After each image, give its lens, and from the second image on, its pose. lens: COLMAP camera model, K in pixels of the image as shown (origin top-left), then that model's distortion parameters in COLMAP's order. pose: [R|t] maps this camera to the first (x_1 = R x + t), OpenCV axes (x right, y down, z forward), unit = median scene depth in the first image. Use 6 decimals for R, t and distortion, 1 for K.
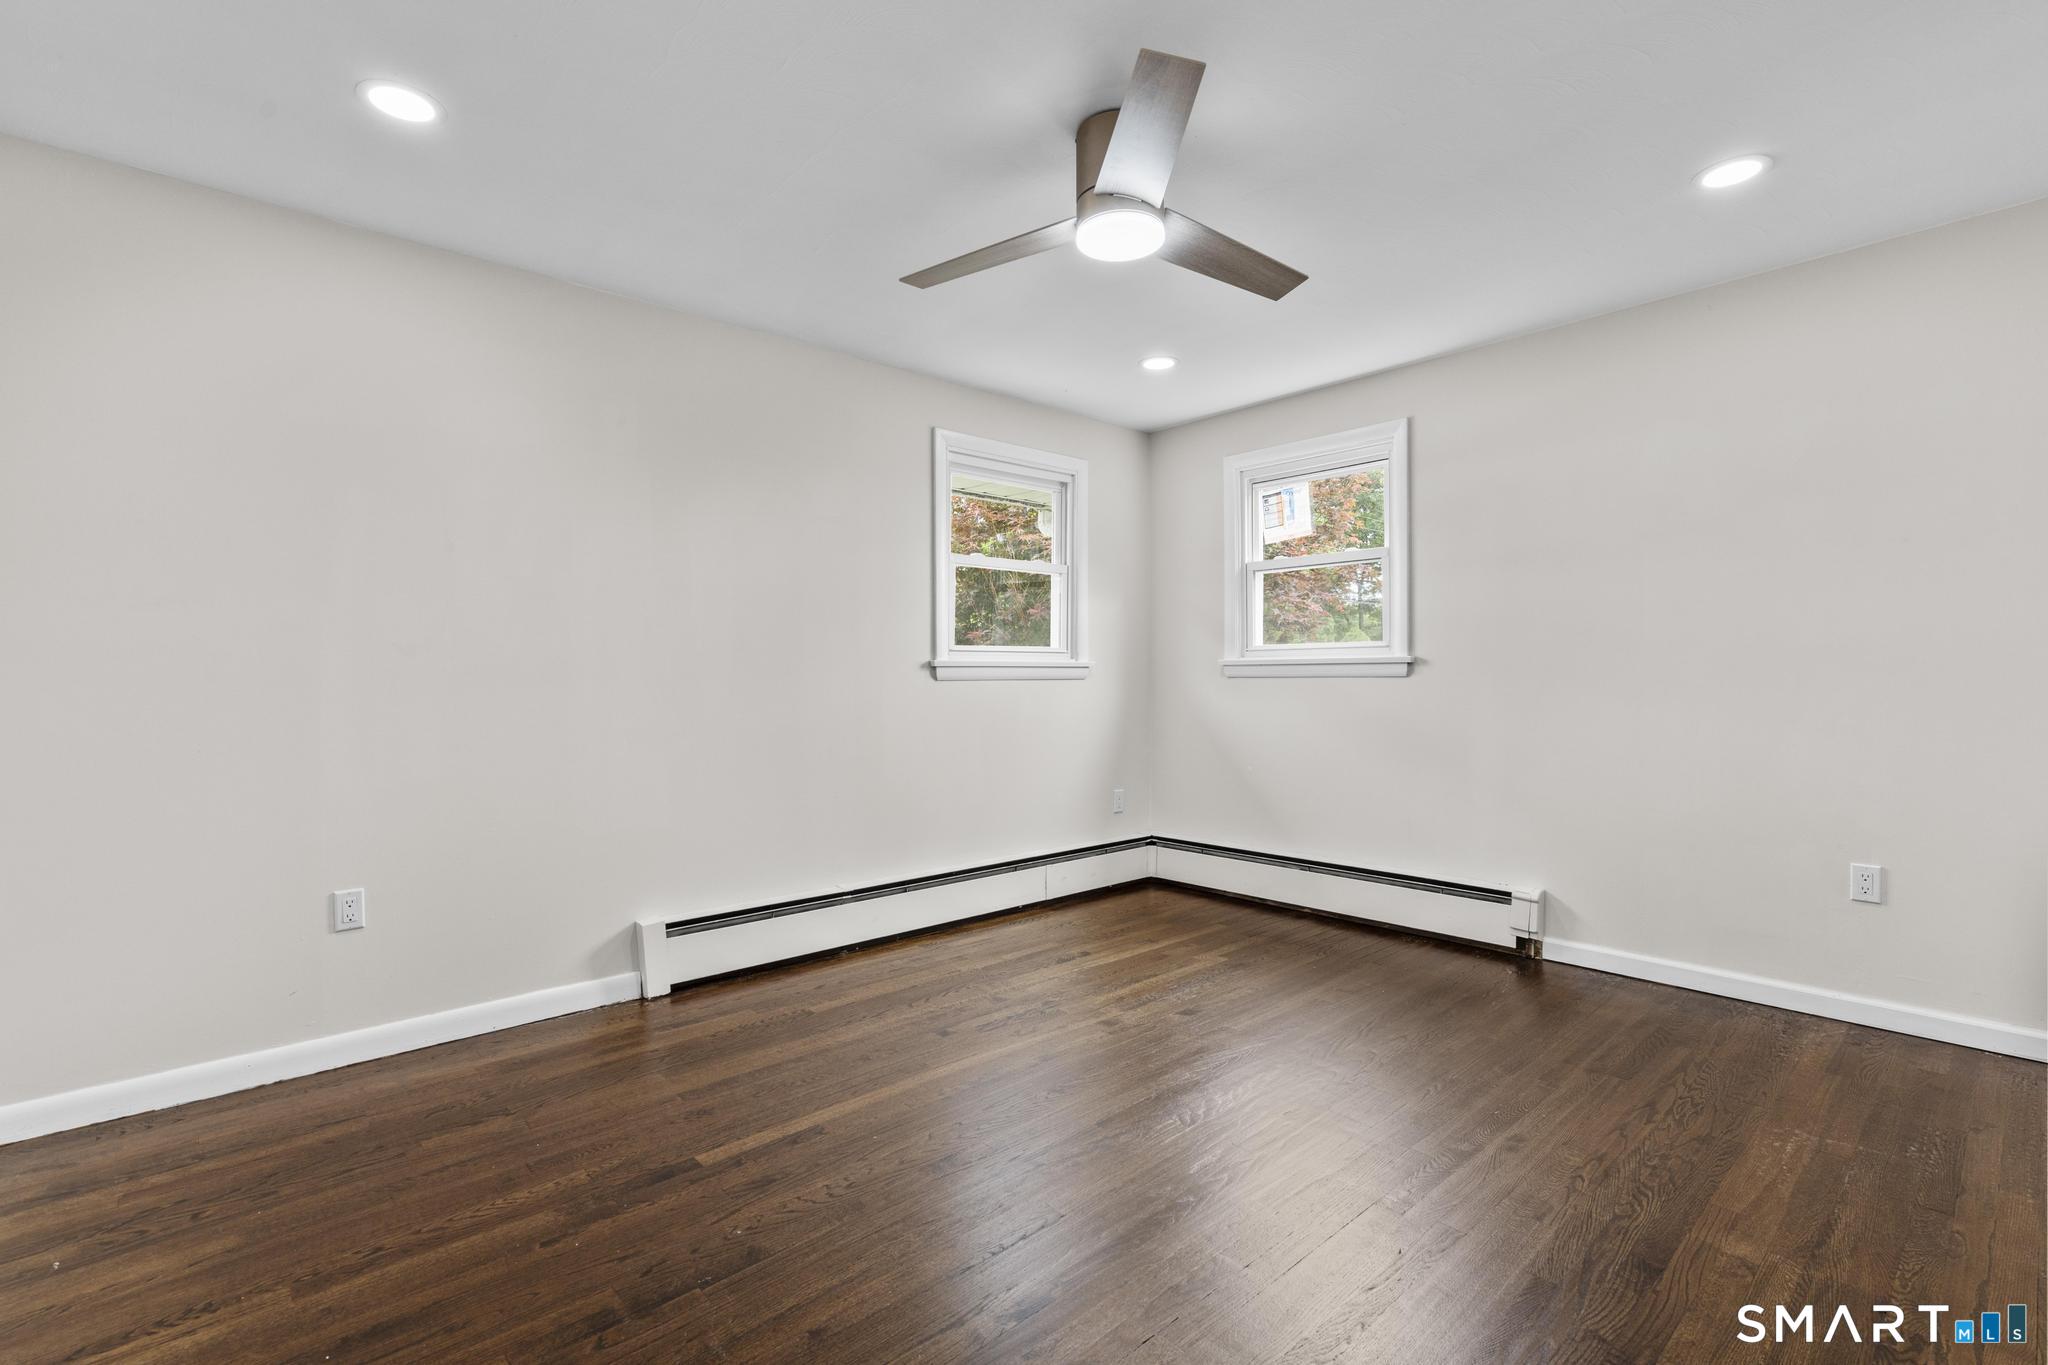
lens RADIAL K [[935.3, 0, 1027.6], [0, 935.3, 681.7], [0, 0, 1]] dist [0.000531, 0.003606]
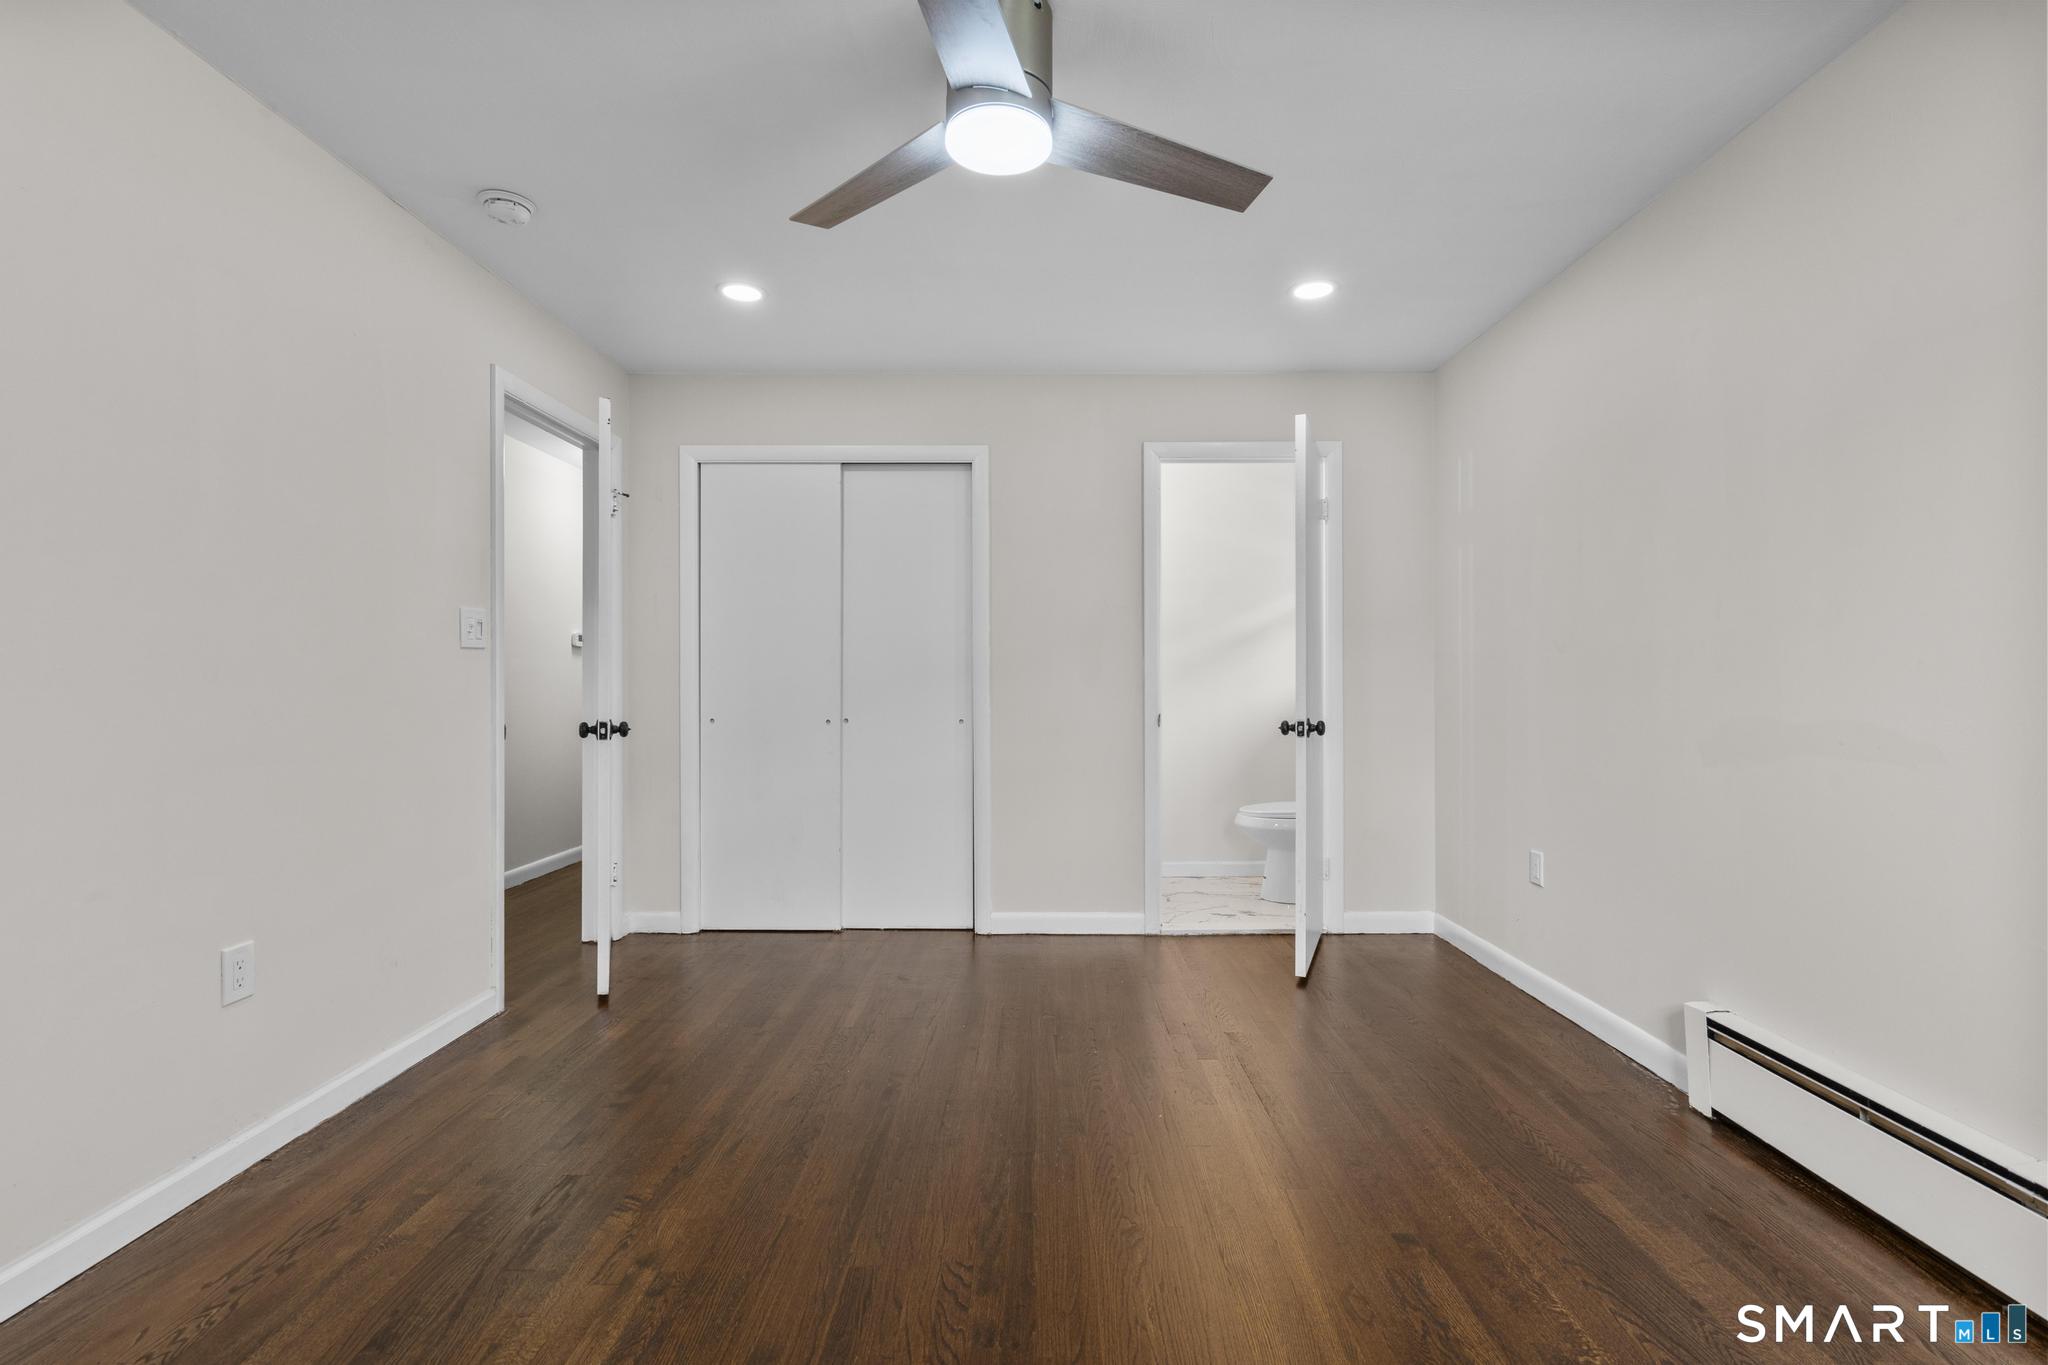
lens RADIAL K [[935.3, 0, 1027.6], [0, 935.3, 681.7], [0, 0, 1]] dist [0.000531, 0.003606]
pose [[-0.670854, 0.011332, -0.741503, 0.521921], [0.004309, 0.999926, 0.011384, -0.006253], [0.741577, 0.004442, -0.670853, 1.182455]]
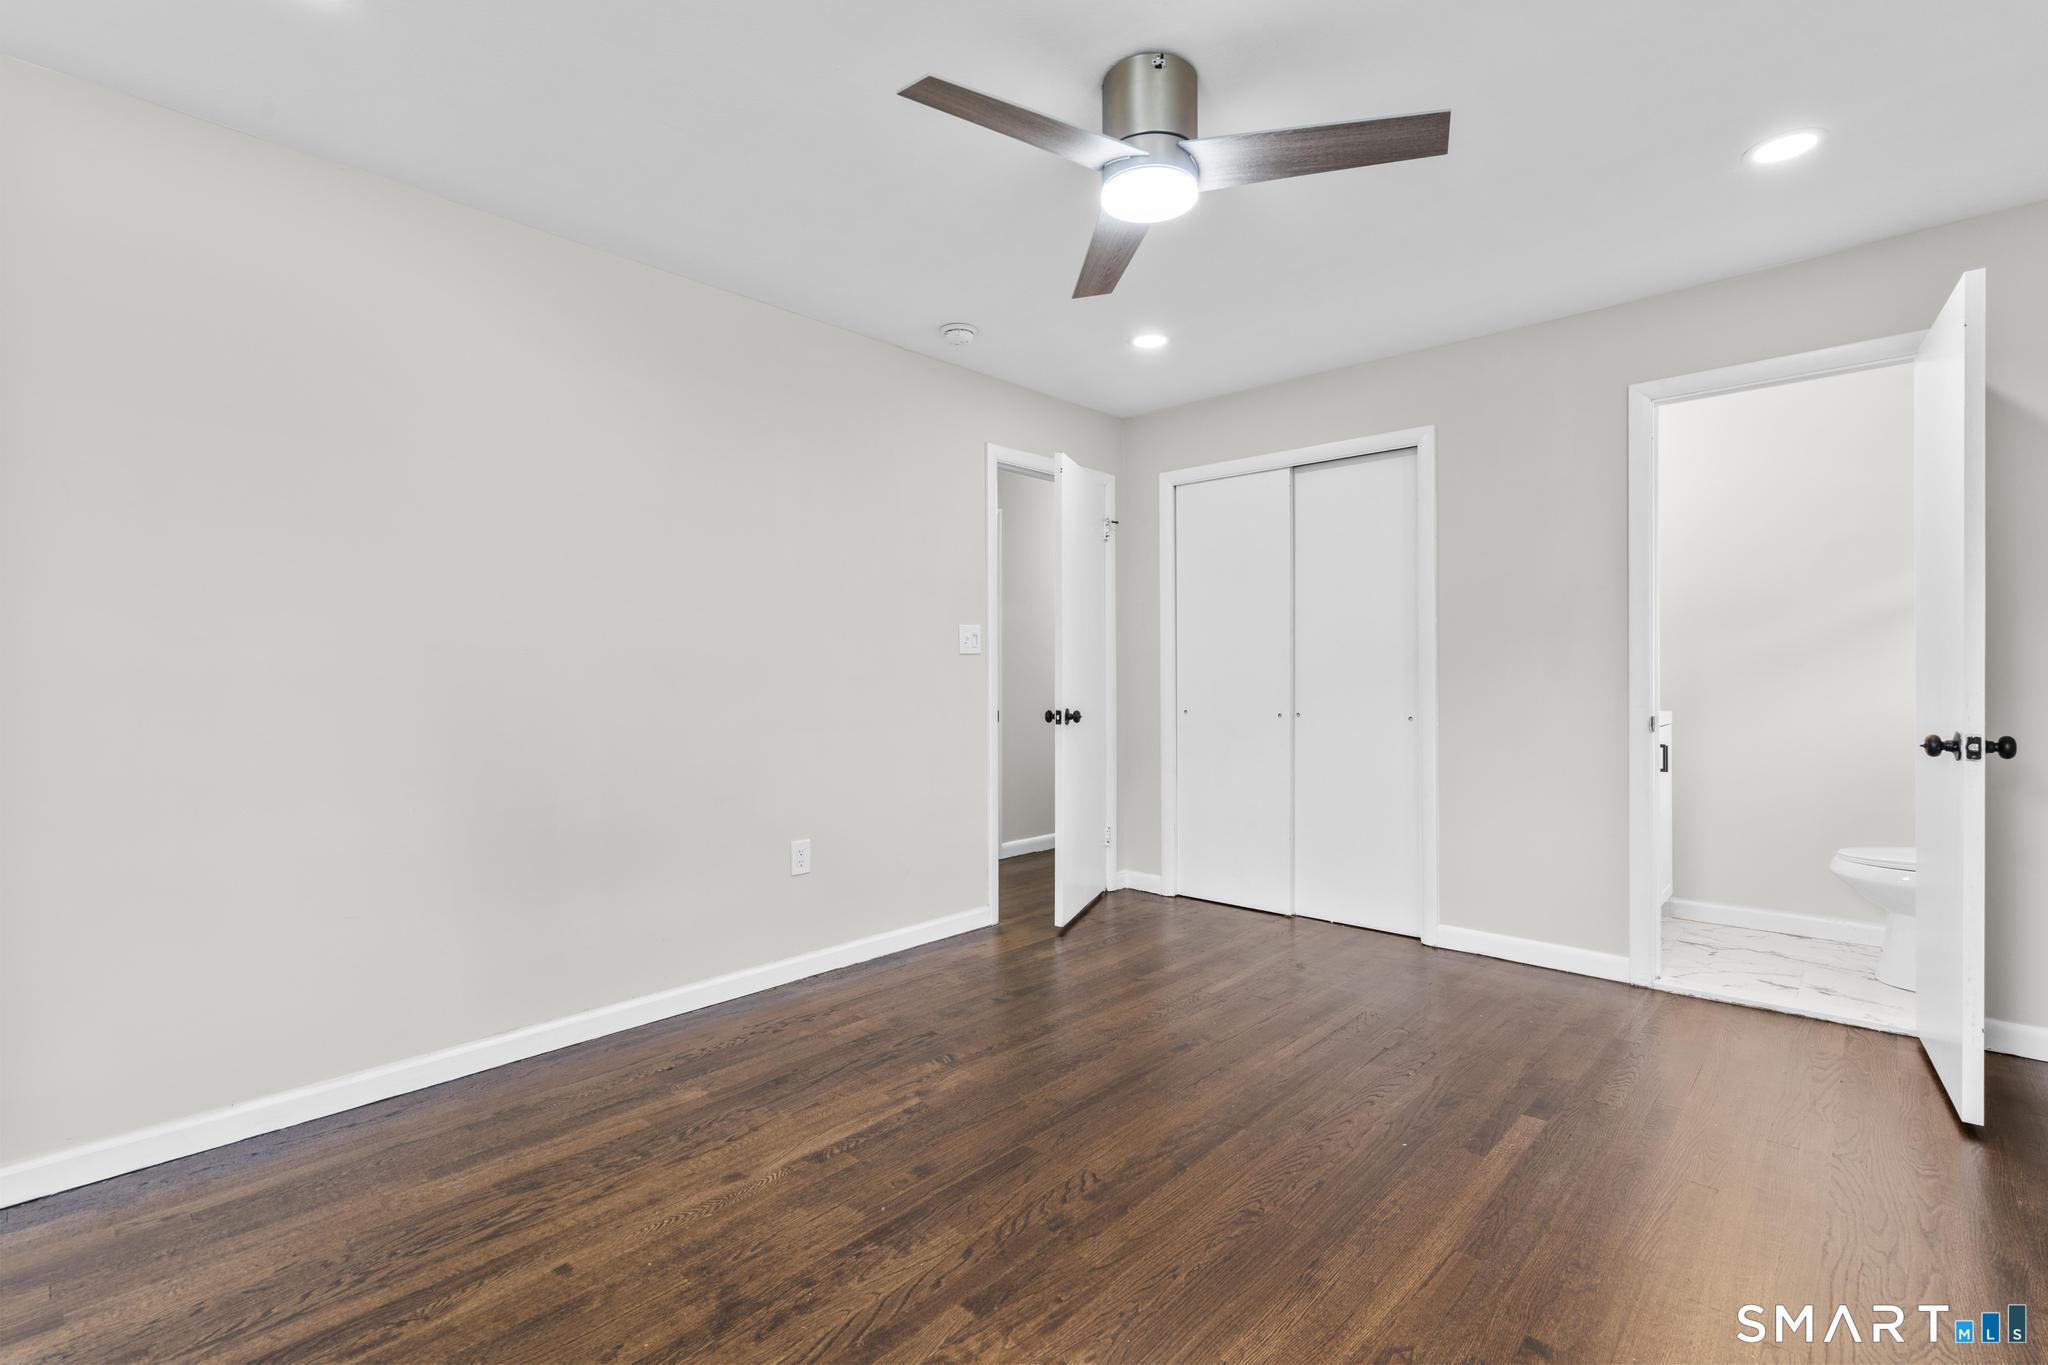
lens RADIAL K [[935.3, 0, 1027.6], [0, 935.3, 681.7], [0, 0, 1]] dist [0.000531, 0.003606]
pose [[-0.995760, 0.014383, -0.090855, 0.229600], [0.013452, 0.999851, 0.010851, -0.006337], [0.090998, 0.009583, -0.995805, 1.434368]]
